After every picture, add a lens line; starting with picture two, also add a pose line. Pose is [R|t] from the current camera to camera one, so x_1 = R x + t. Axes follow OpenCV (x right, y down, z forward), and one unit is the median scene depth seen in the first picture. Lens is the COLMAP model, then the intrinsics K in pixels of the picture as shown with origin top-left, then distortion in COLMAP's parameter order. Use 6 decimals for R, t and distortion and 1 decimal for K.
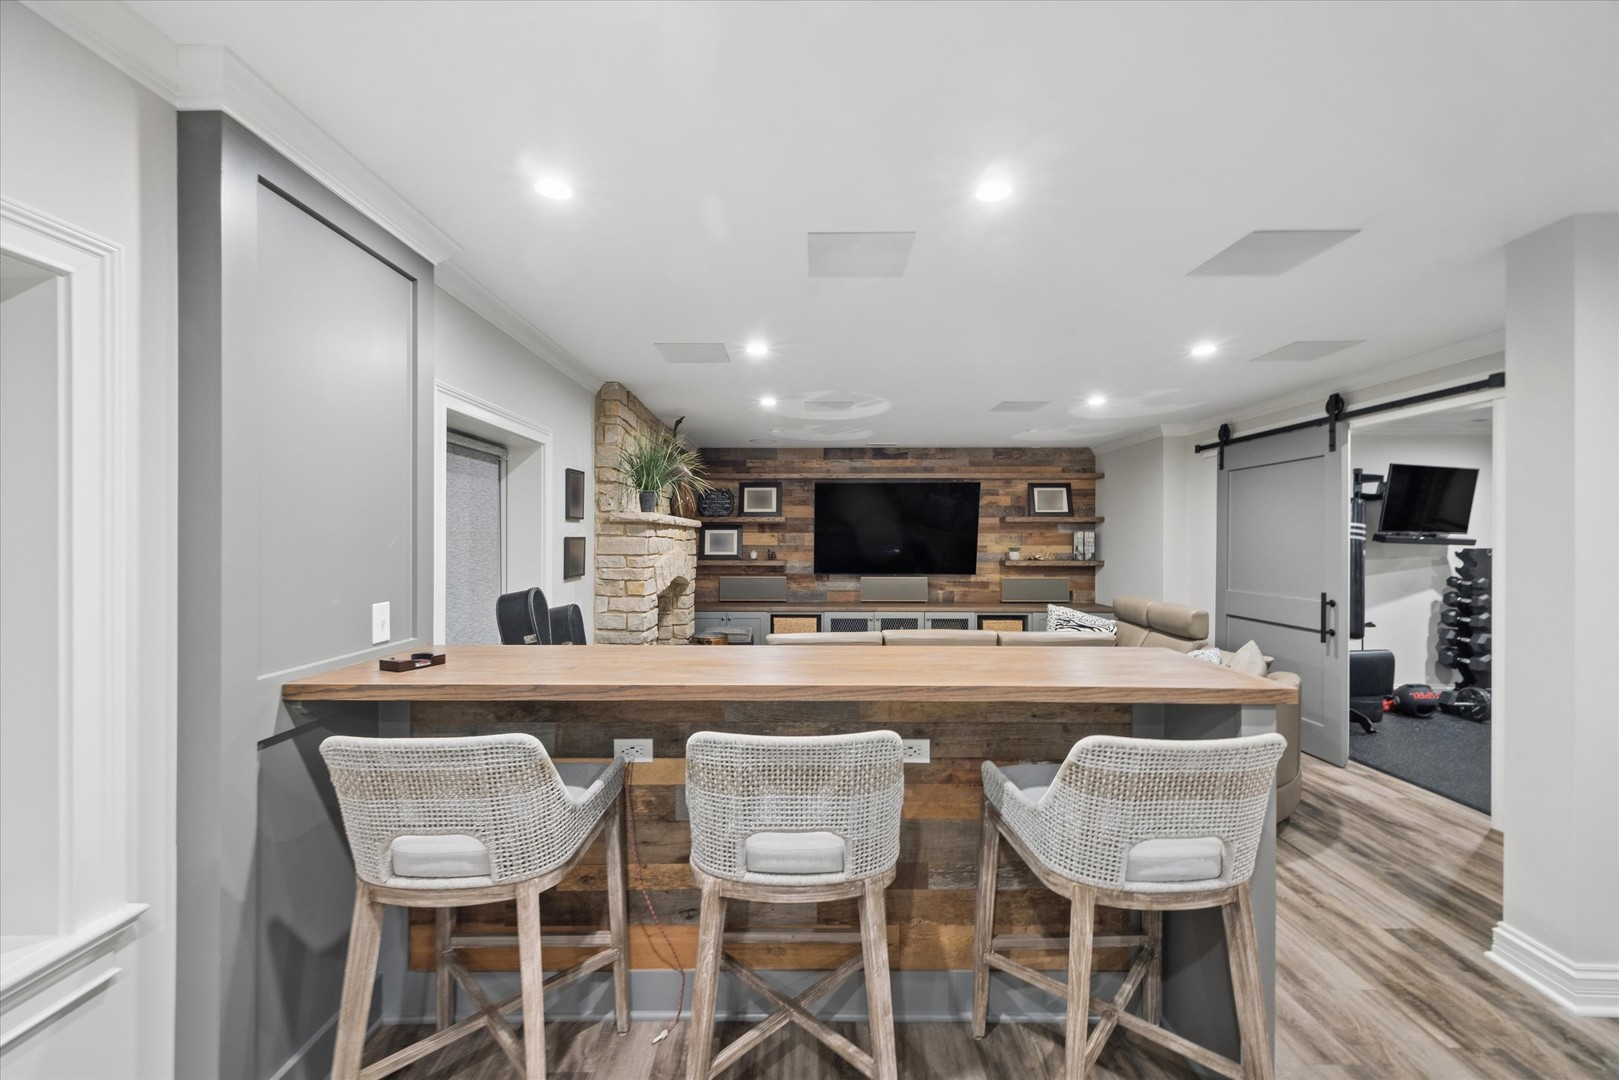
lens RADIAL K [[620.4, 0, 811.4], [0, 620.4, 544.2], [0, 0, 1]] dist [-0.000486, -0.000272]
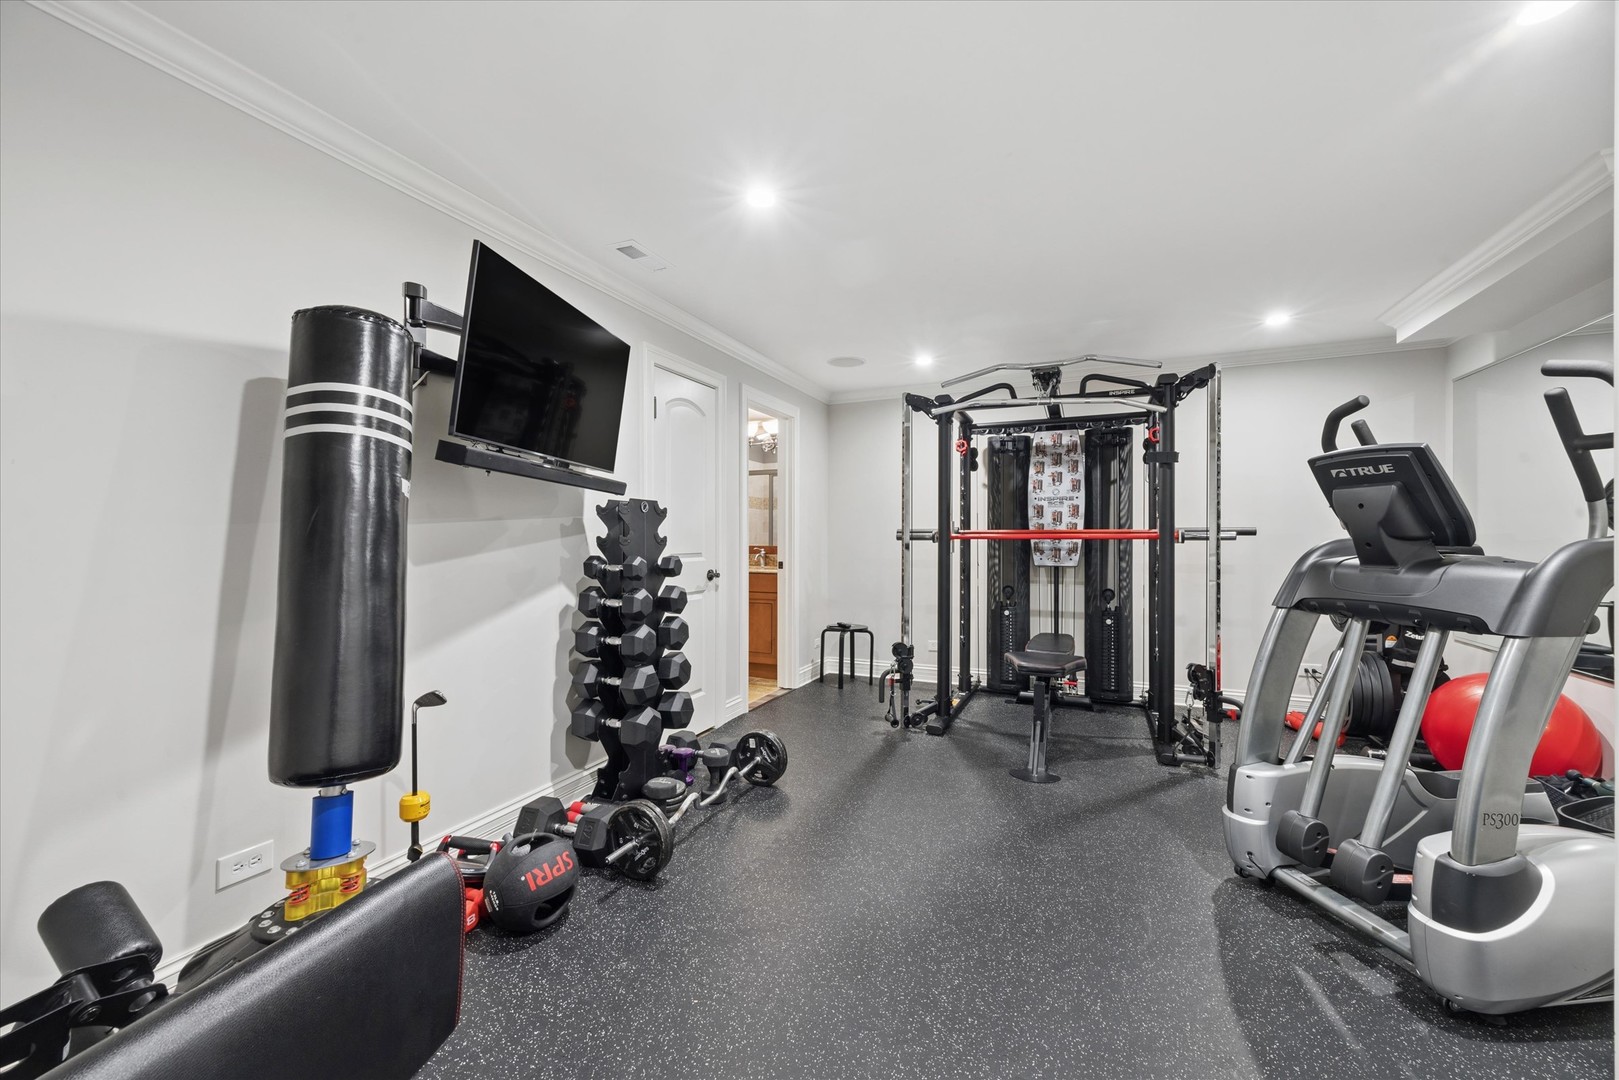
lens RADIAL K [[620.4, 0, 812.2], [0, 620.4, 541.0], [0, 0, 1]] dist [-0.000486, -0.000272]
pose [[0.377163, 0.000053, 0.926147, 0.647811], [0.009061, 0.999952, -0.003747, 0.043924], [-0.926103, 0.009805, 0.377144, 0.656692]]
